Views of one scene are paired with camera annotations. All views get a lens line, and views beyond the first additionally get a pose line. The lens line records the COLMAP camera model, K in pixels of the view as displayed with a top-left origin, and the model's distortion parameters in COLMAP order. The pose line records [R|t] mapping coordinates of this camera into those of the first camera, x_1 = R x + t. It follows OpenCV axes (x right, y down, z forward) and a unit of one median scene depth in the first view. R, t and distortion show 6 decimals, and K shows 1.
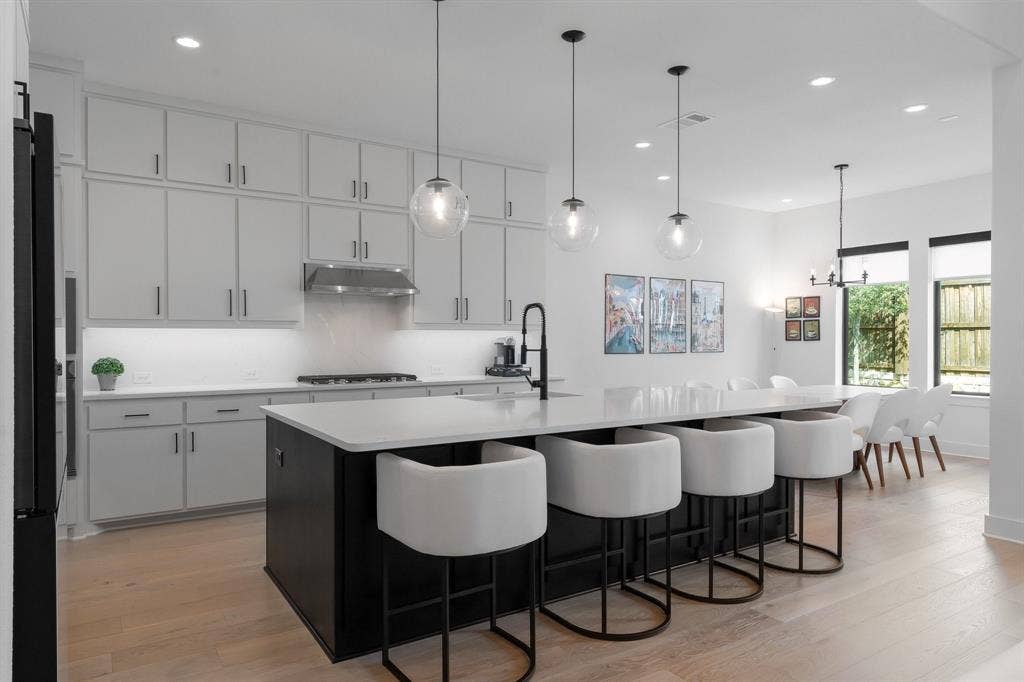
lens RADIAL K [[645.2, 0, 508.4], [0, 645.2, 343.3], [0, 0, 1]] dist [0.005579, 0.002256]
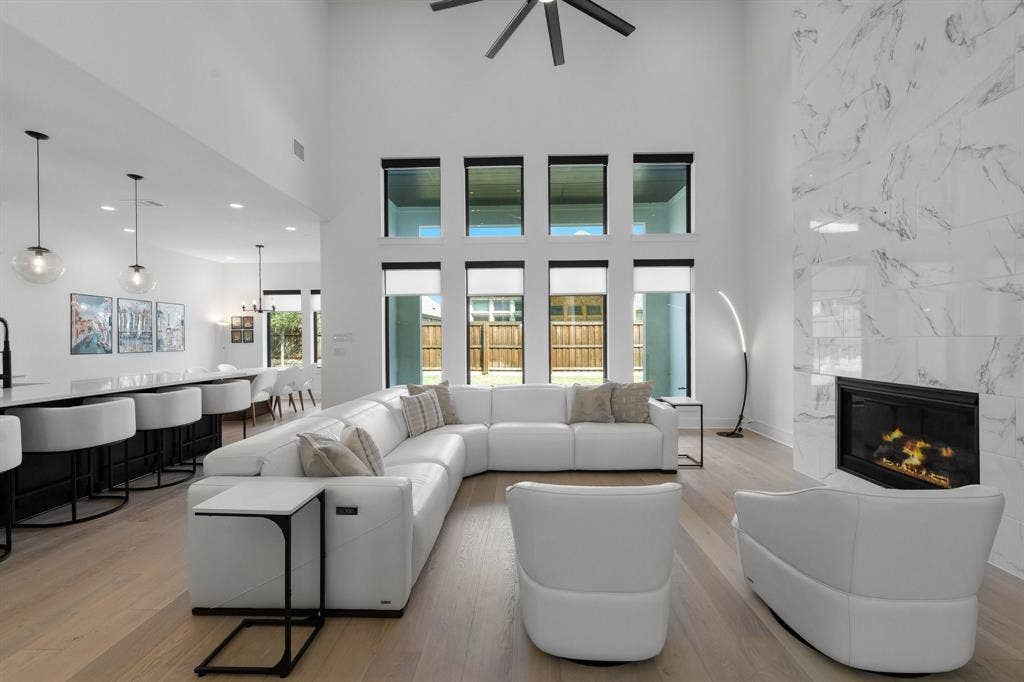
lens RADIAL K [[411.5, 0, 510.5], [0, 411.5, 340.2], [0, 0, 1]] dist [0.002832, 0.000773]
pose [[0.567501, -0.006133, 0.823350, -0.042467], [0.013412, 0.999908, -0.001797, 0.000999], [-0.823263, 0.012063, 0.567532, -0.258600]]
